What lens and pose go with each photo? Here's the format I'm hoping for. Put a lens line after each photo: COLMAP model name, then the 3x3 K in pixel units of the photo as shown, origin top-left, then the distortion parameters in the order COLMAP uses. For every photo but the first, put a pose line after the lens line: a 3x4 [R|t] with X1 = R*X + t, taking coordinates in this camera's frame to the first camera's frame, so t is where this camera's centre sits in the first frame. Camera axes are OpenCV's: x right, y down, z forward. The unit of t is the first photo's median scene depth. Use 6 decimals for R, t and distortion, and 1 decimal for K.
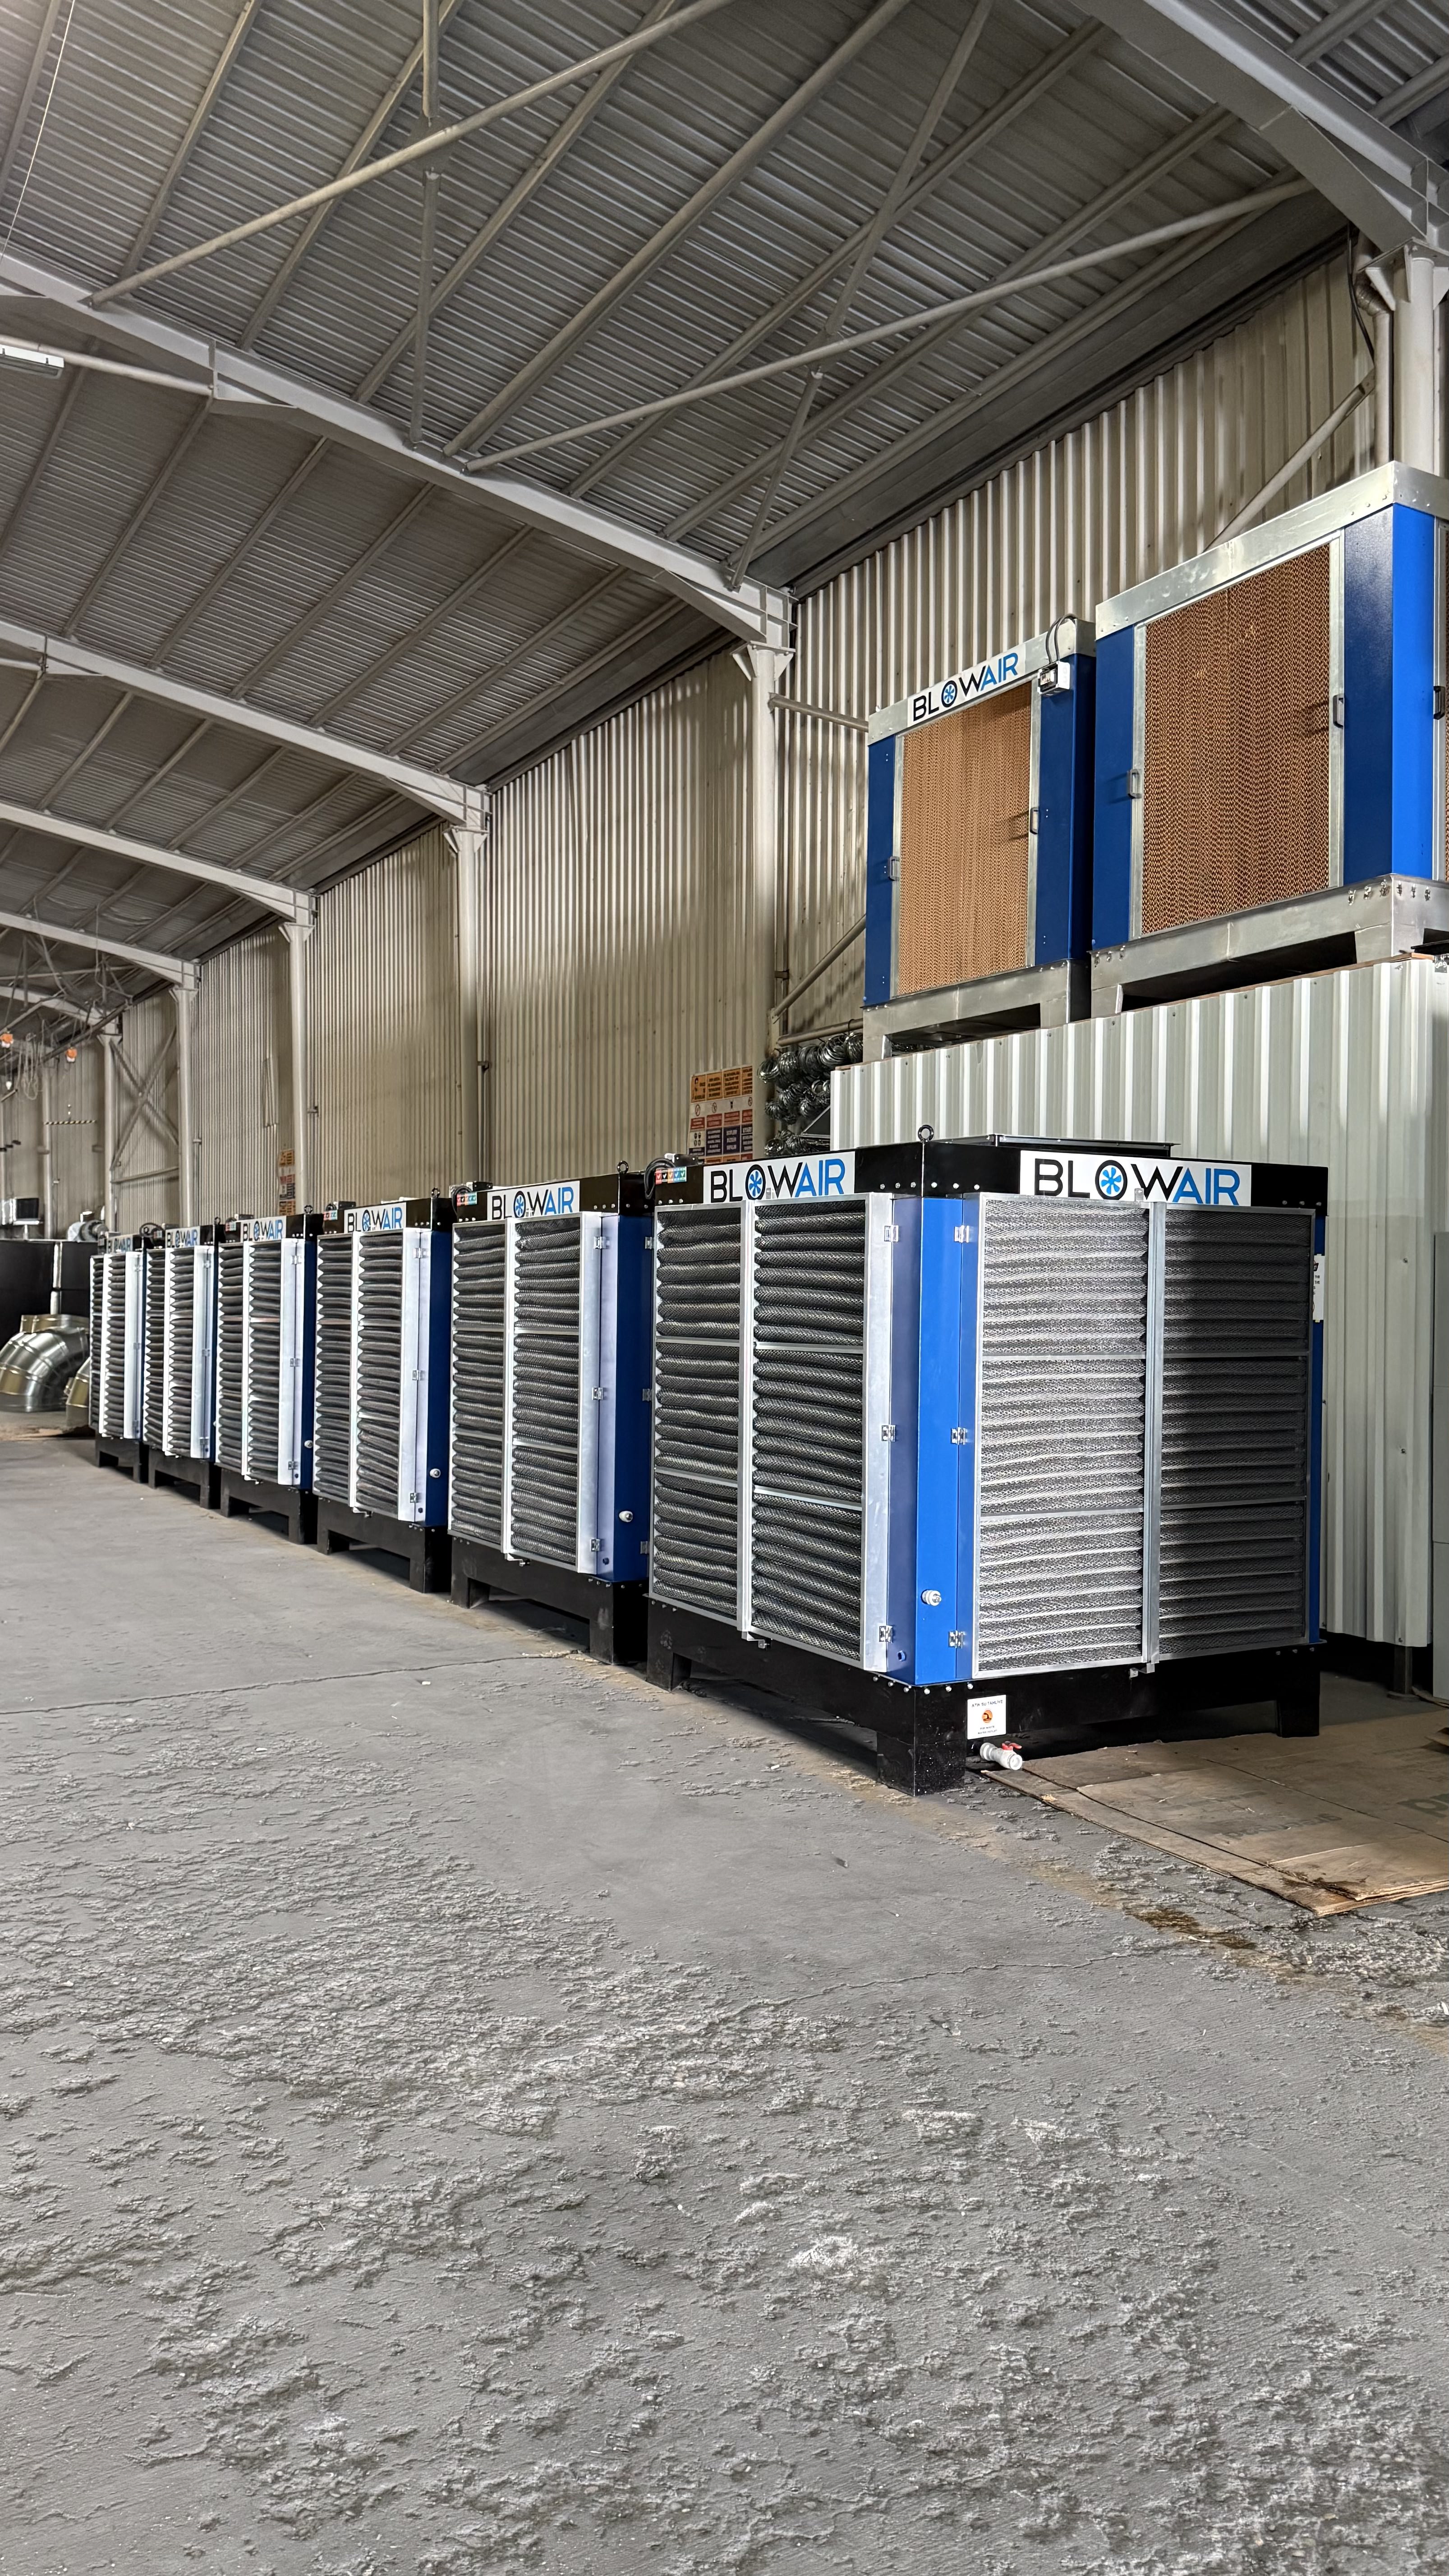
lens RADIAL K [[1837.1, 0, 715.0], [0, 1837.1, 1283.1], [0, 0, 1]] dist [0.152014, -0.268431]
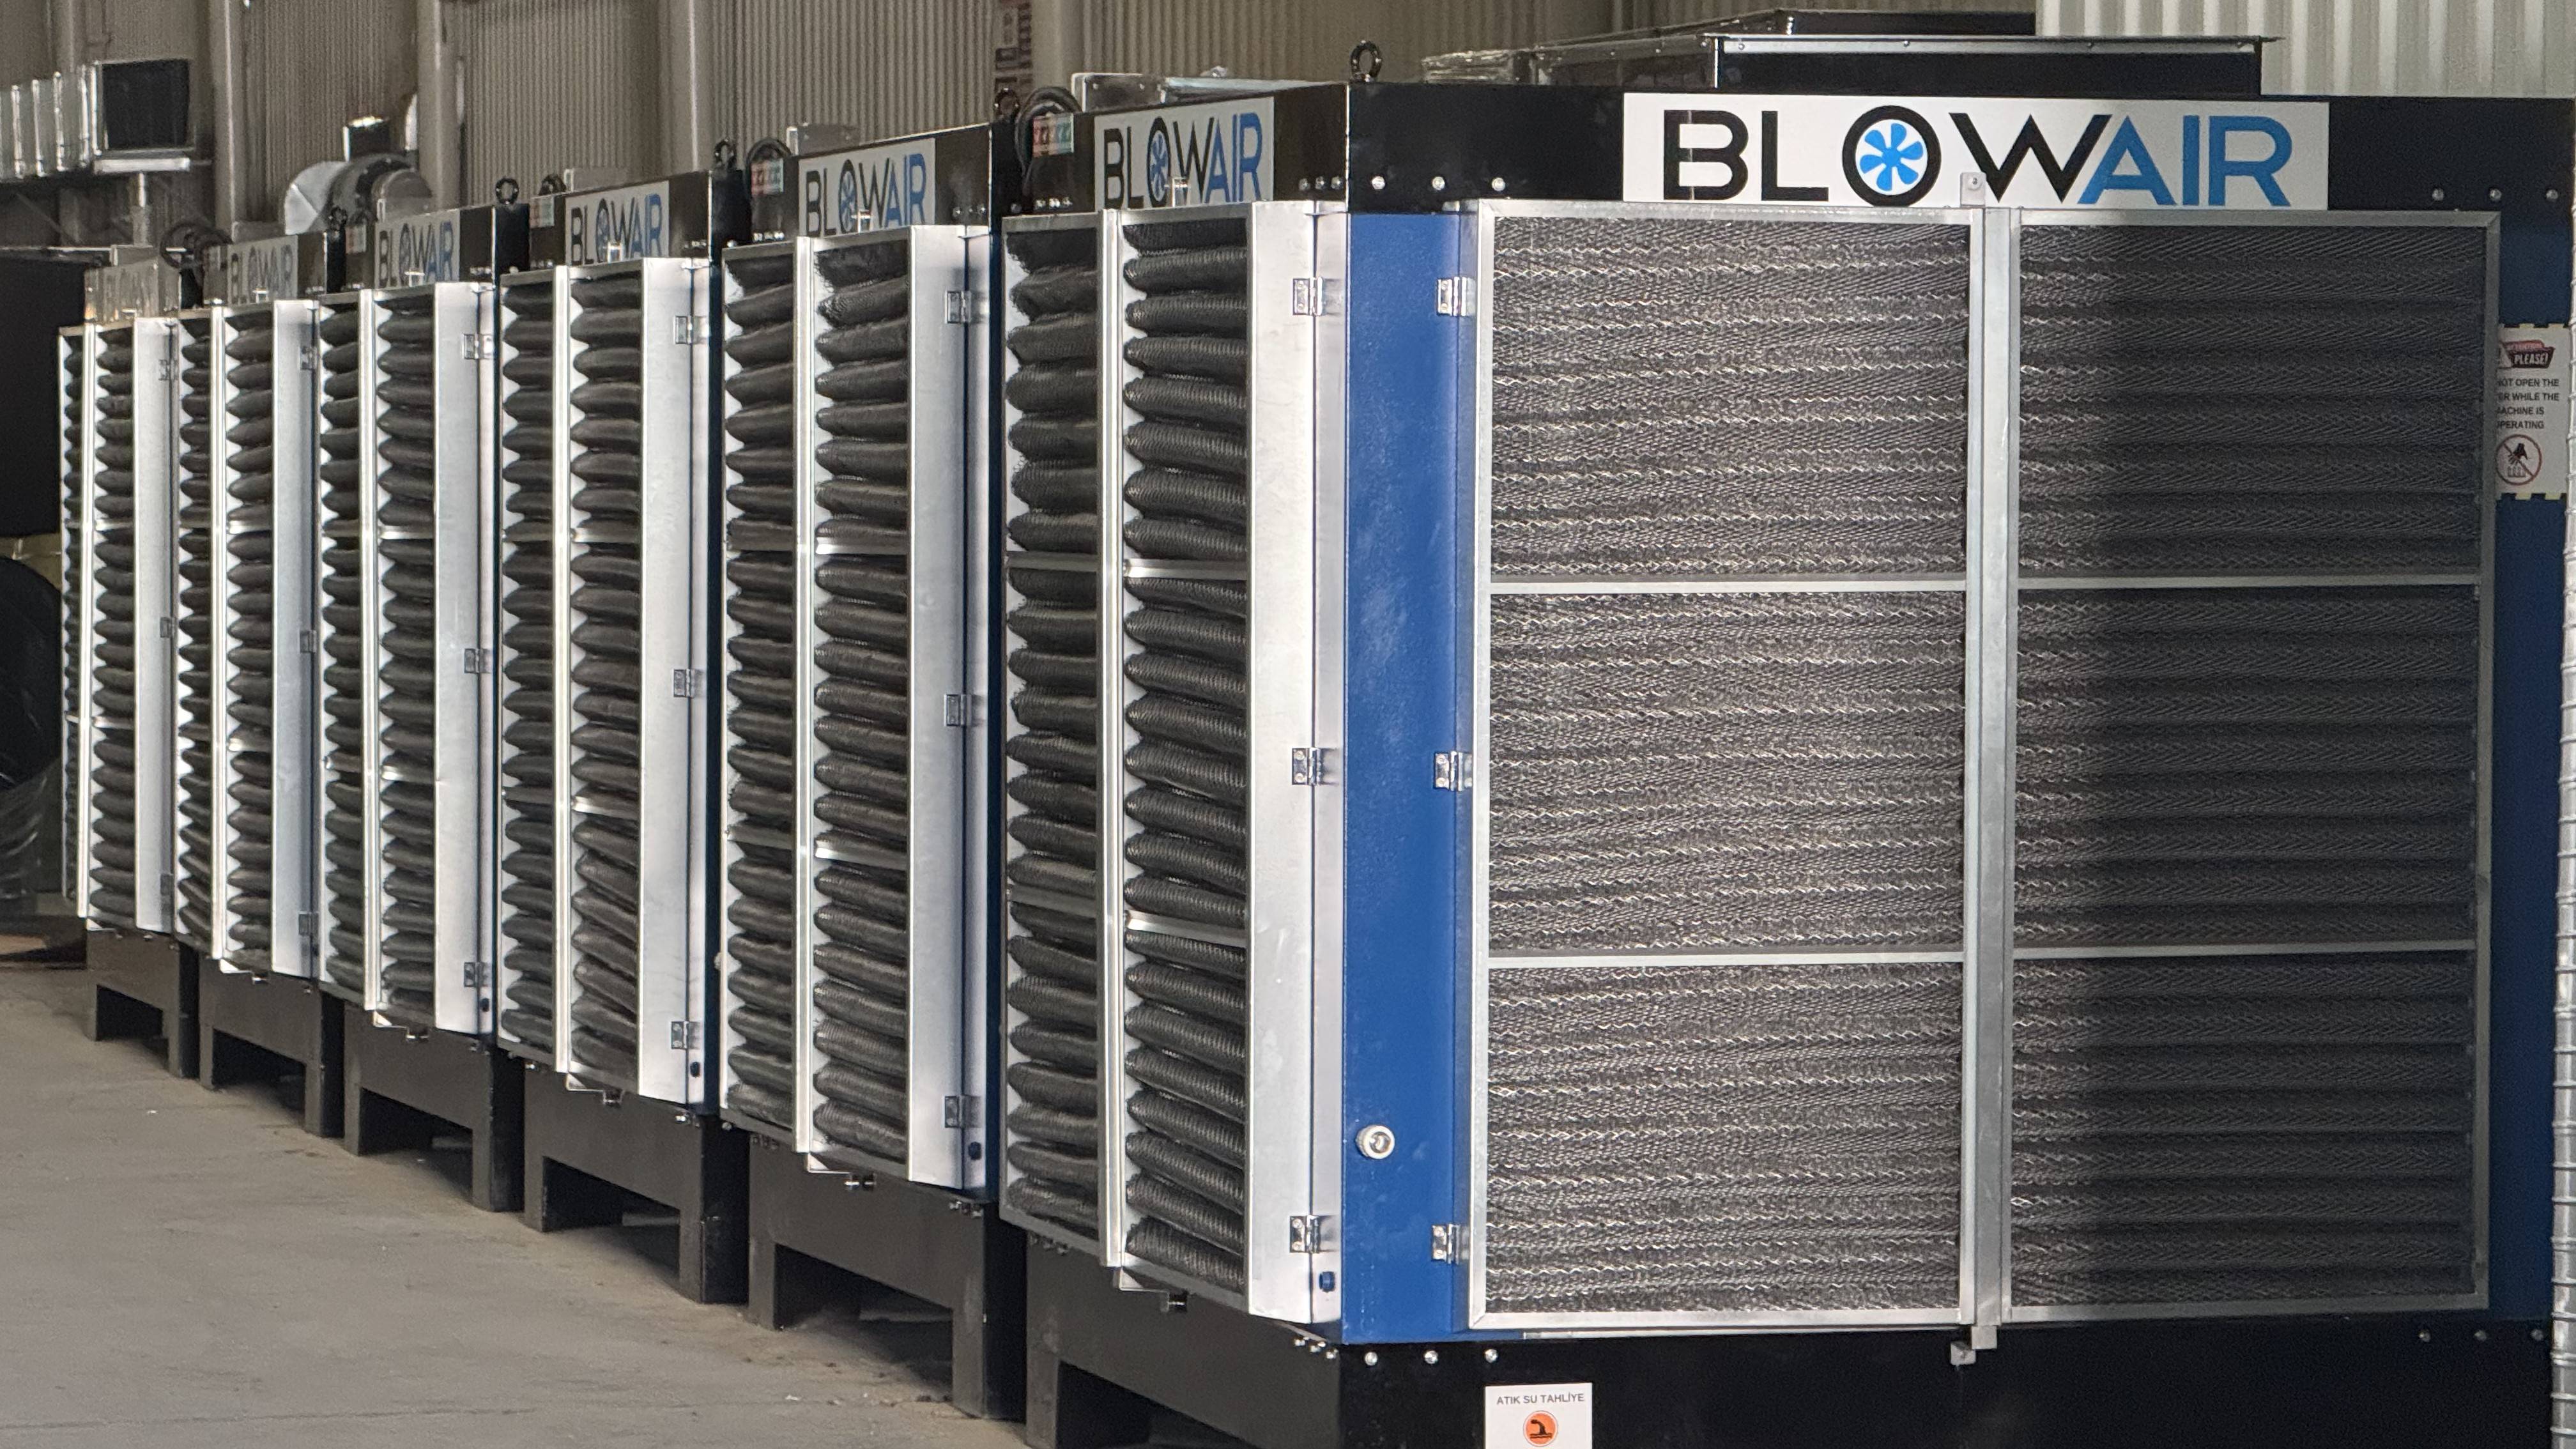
lens RADIAL K [[9173.0, 0, 1288.0], [0, 9173.0, 724.5], [0, 0, 1]] dist [0.049007, -2.787581]
pose [[0.969103, -0.001856, -0.246649, 0.370841], [0.010937, 0.999312, 0.035452, -0.002041], [0.246414, -0.037054, 0.968456, -0.636492]]
